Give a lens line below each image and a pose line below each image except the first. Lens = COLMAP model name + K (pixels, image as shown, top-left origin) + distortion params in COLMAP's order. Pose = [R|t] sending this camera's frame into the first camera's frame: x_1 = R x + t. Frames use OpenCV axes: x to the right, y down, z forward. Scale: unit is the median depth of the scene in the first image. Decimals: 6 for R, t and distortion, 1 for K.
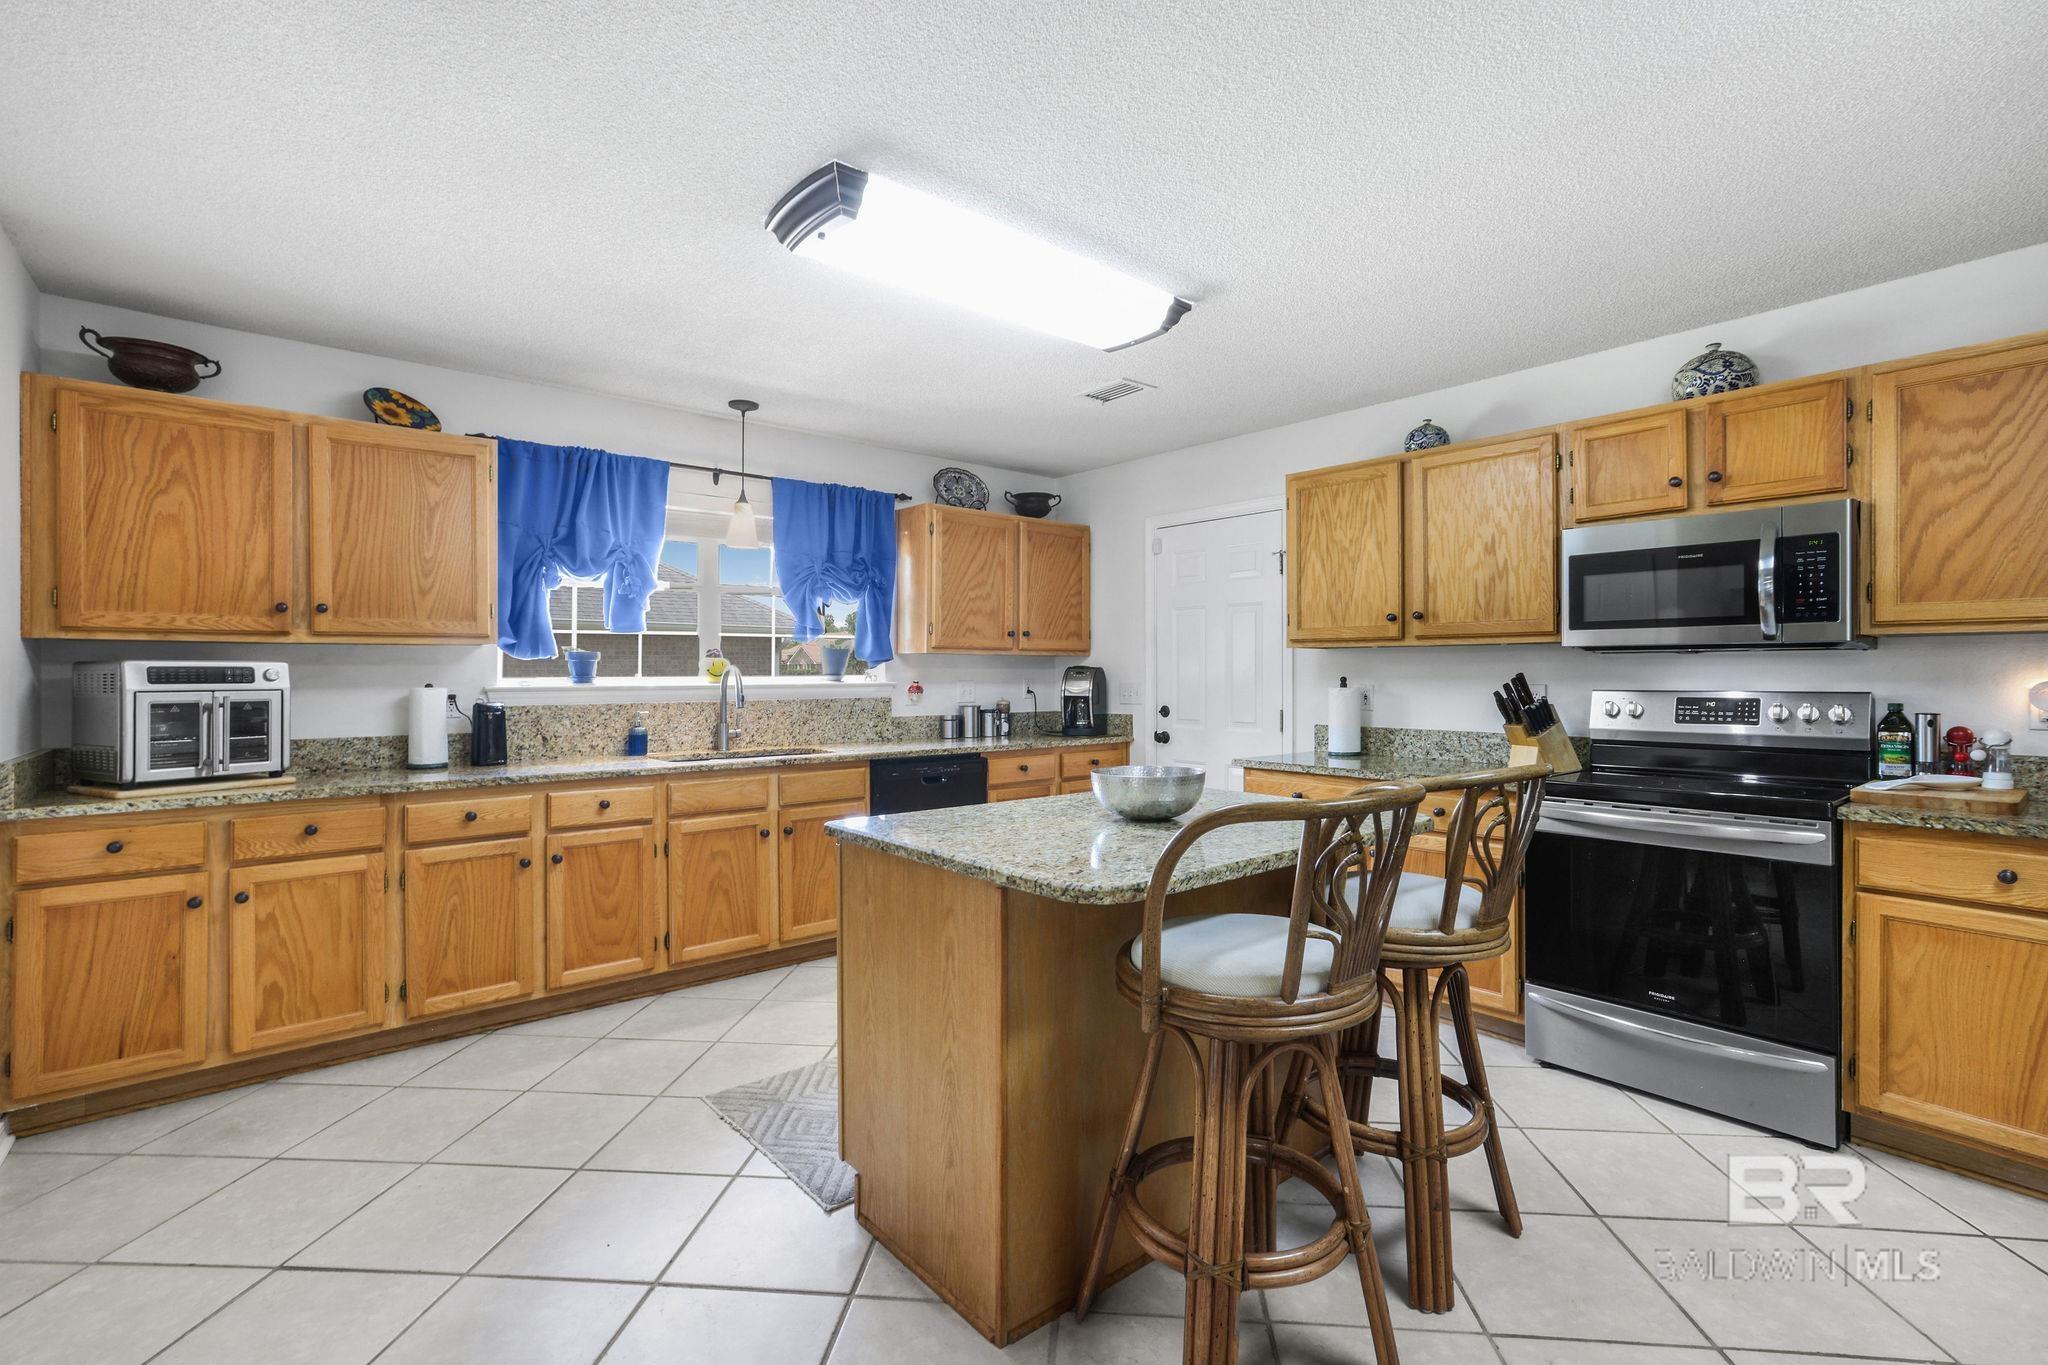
lens RADIAL K [[947.9, 0, 1033.4], [0, 947.9, 650.4], [0, 0, 1]] dist [-0.012717, 0.024035]
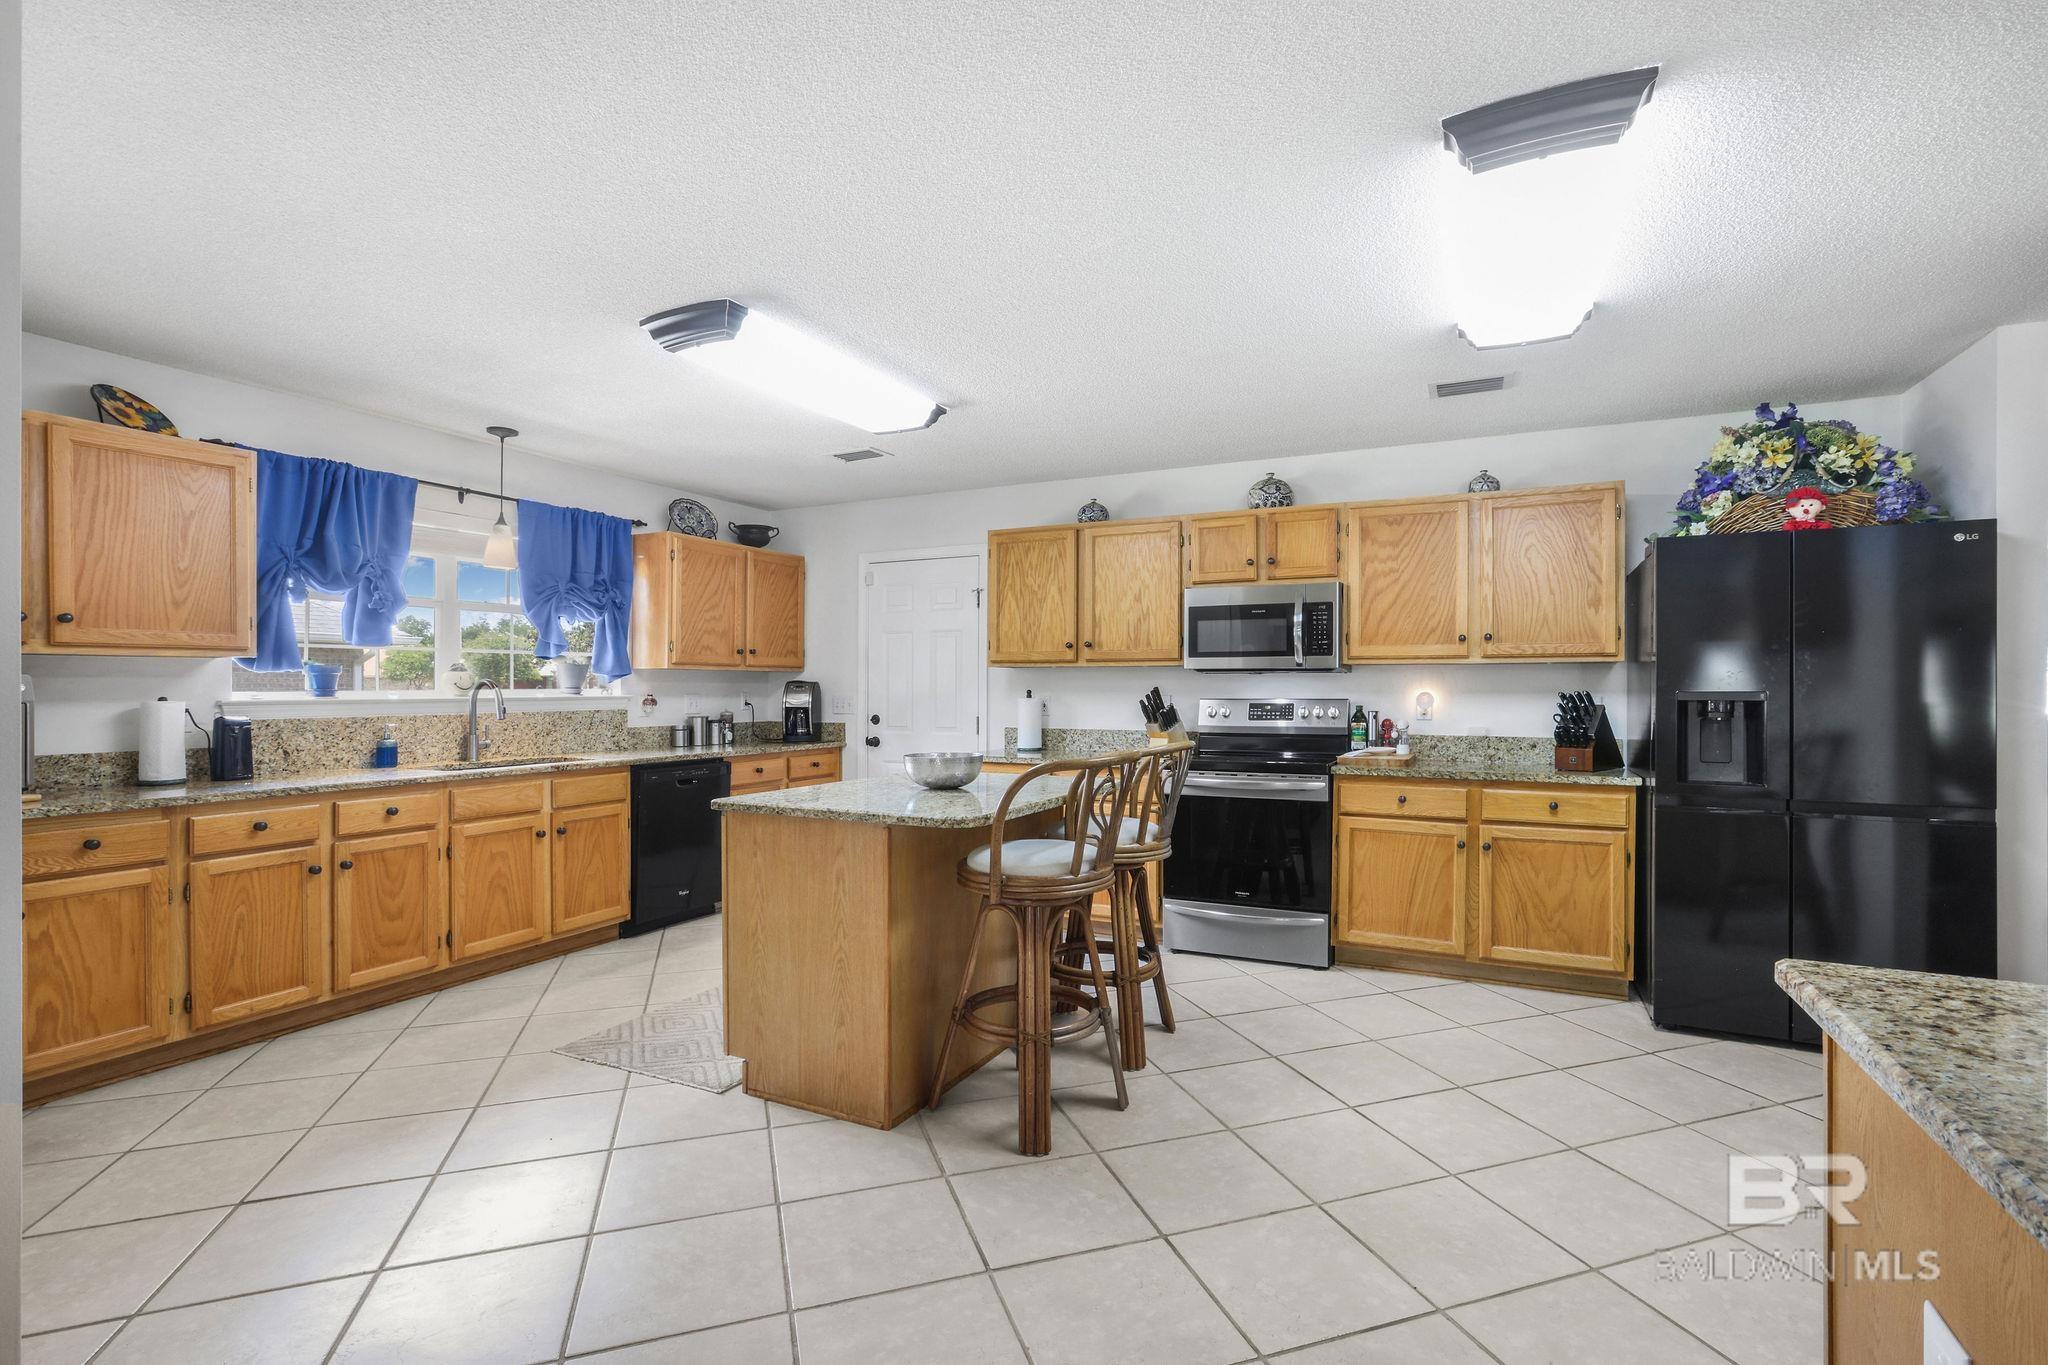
lens RADIAL K [[947.9, 0, 1033.4], [0, 947.9, 650.4], [0, 0, 1]] dist [-0.012717, 0.024035]
pose [[0.923818, 0.015984, 0.382498, -0.203156], [-0.009994, 0.999794, -0.017642, -0.004165], [-0.382701, 0.012475, 0.923788, -0.247052]]
